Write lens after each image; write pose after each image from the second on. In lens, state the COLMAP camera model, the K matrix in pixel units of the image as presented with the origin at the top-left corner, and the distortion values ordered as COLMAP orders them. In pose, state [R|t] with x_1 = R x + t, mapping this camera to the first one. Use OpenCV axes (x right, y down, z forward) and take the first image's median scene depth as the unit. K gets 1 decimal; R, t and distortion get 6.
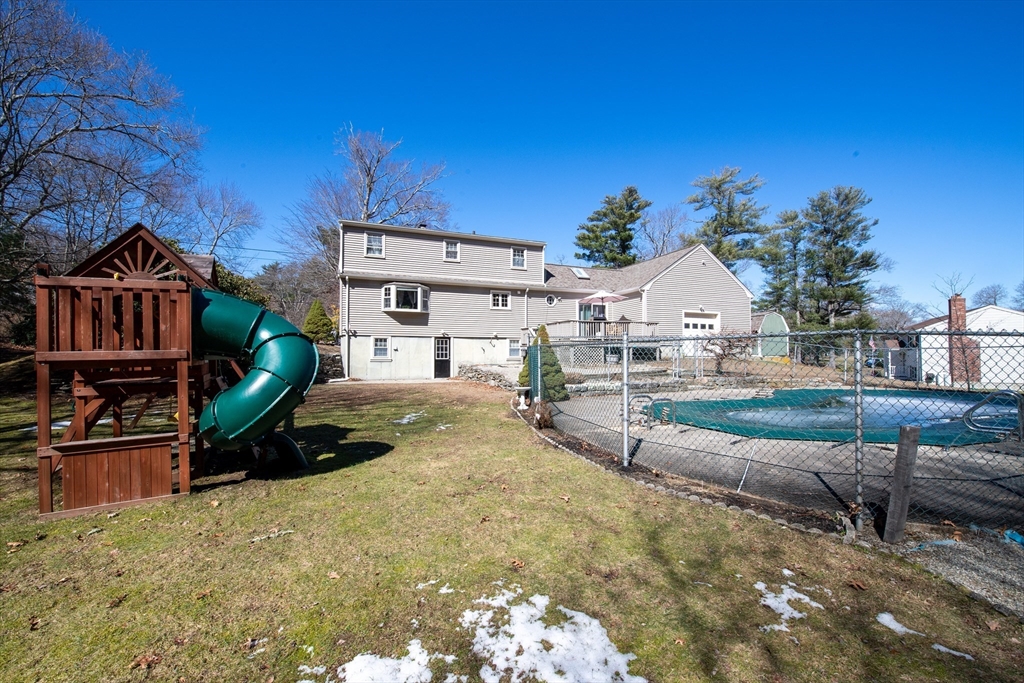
lens RADIAL K [[418.5, 0, 512.0], [0, 418.5, 341.5], [0, 0, 1]] dist [-0.014615, -0.000106]
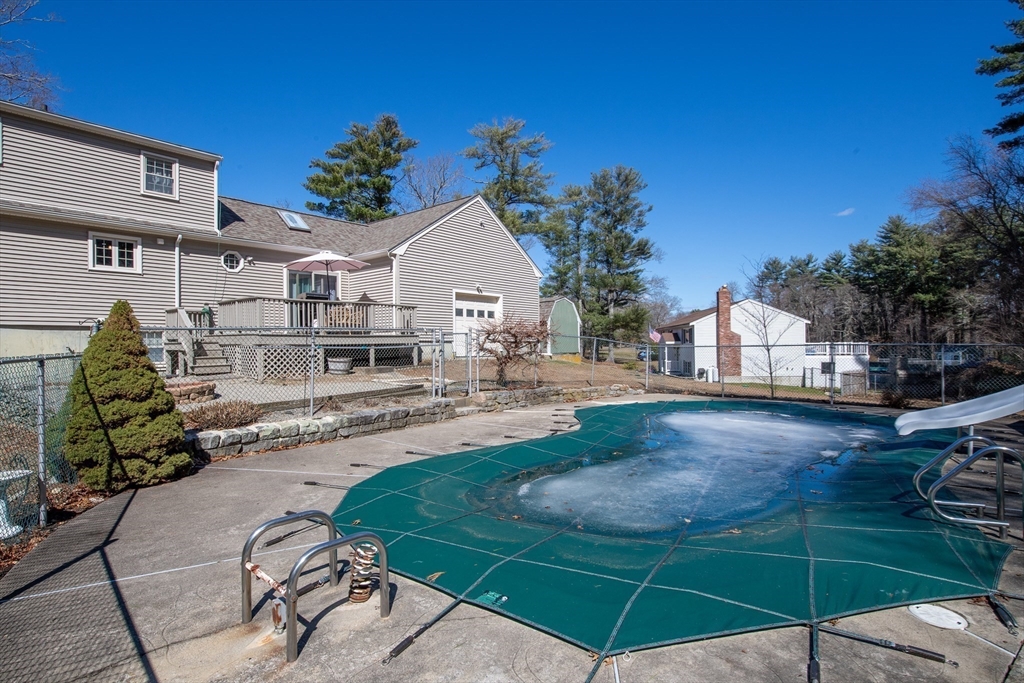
lens RADIAL K [[516.8, 0, 522.5], [0, 516.8, 342.3], [0, 0, 1]] dist [-0.018956, 0.011387]
pose [[0.875212, -0.003814, 0.483724, 0.101459], [-0.006586, 0.999782, 0.019799, -0.006233], [-0.483694, -0.020514, 0.874997, 0.209614]]
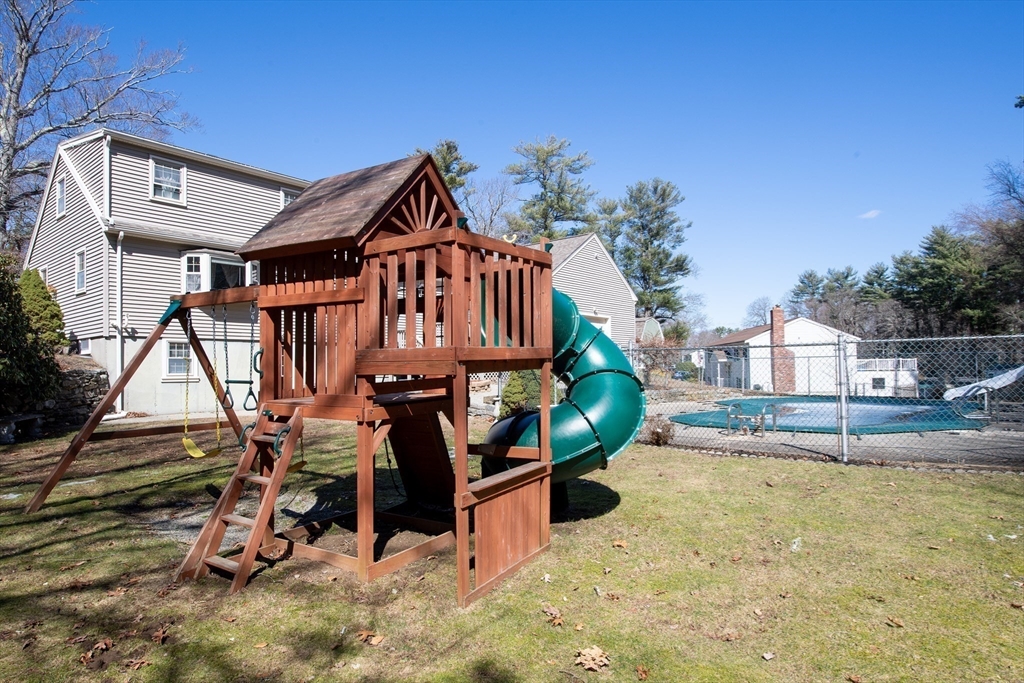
lens RADIAL K [[611.4, 0, 509.7], [0, 611.4, 359.3], [0, 0, 1]] dist [-0.009515, -0.002811]
pose [[0.870419, -0.002486, 0.492305, -0.299239], [-0.001630, 0.999967, 0.007931, 0.007627], [-0.492309, -0.007706, 0.870387, 0.022258]]
